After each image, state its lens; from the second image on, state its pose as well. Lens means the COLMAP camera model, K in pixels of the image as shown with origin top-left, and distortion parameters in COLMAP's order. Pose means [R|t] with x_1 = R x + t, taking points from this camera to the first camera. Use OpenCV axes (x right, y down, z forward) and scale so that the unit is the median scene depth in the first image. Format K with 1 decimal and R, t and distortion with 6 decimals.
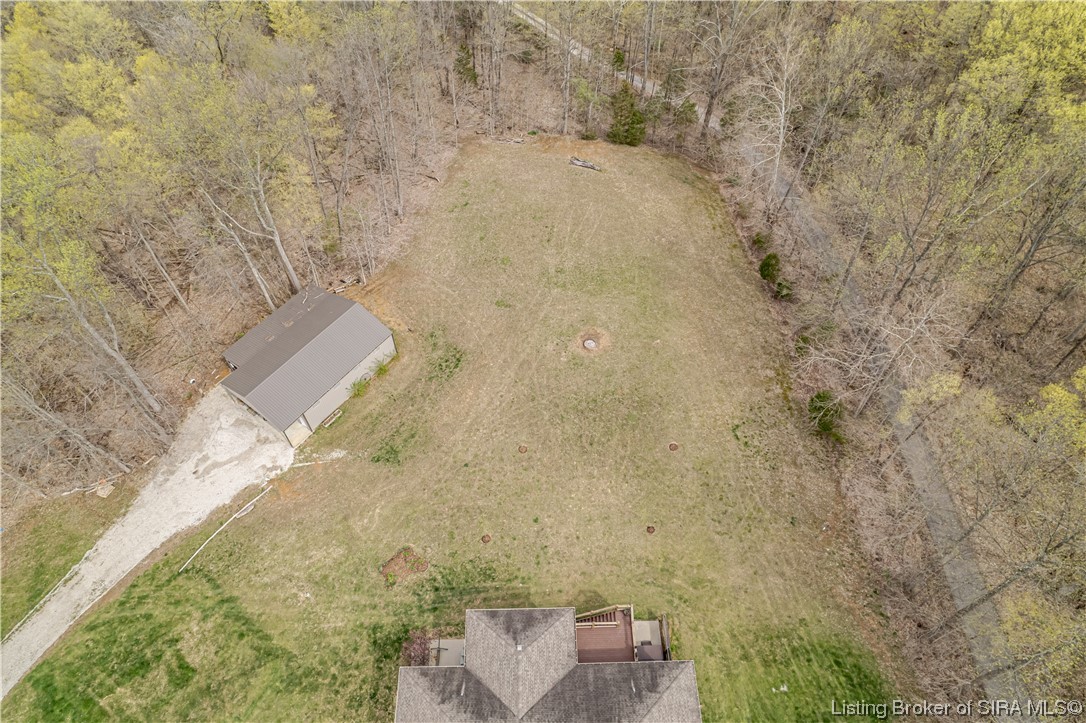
lens RADIAL K [[696.2, 0, 544.4], [0, 696.2, 365.5], [0, 0, 1]] dist [-0.086197, 0.079104]
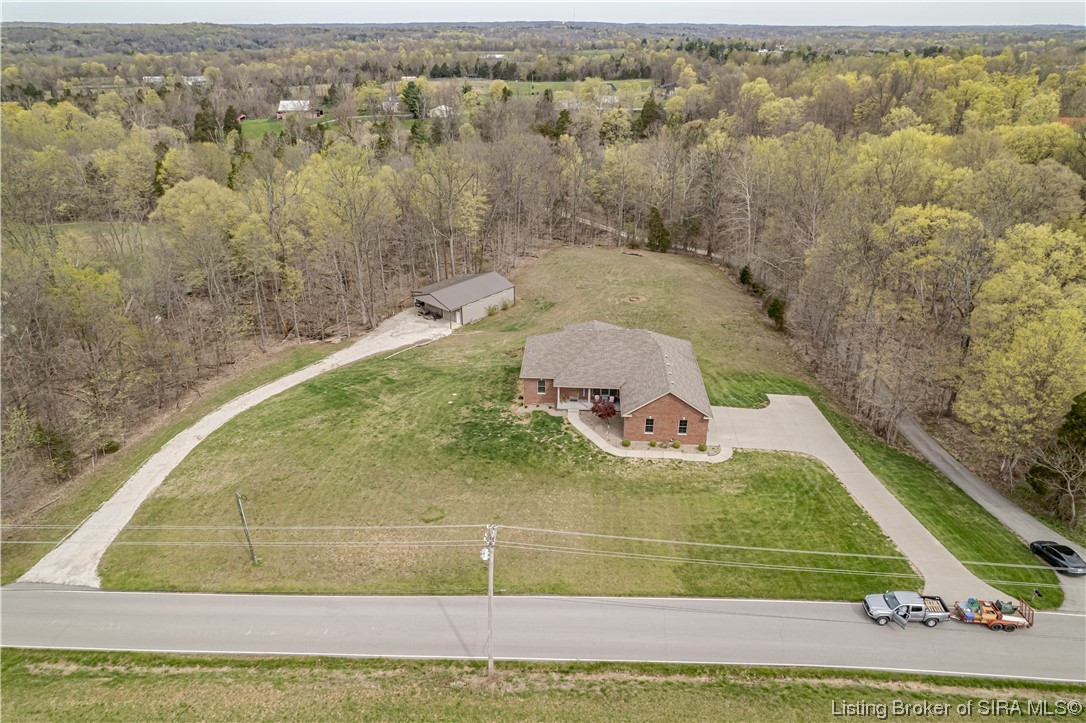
lens RADIAL K [[696.2, 0, 544.4], [0, 696.2, 365.5], [0, 0, 1]] dist [-0.086197, 0.079104]
pose [[0.996615, 0.037228, -0.073301, -0.024692], [-0.066257, 0.891552, -0.448046, 1.152654], [0.048672, 0.451386, 0.891000, -0.526925]]
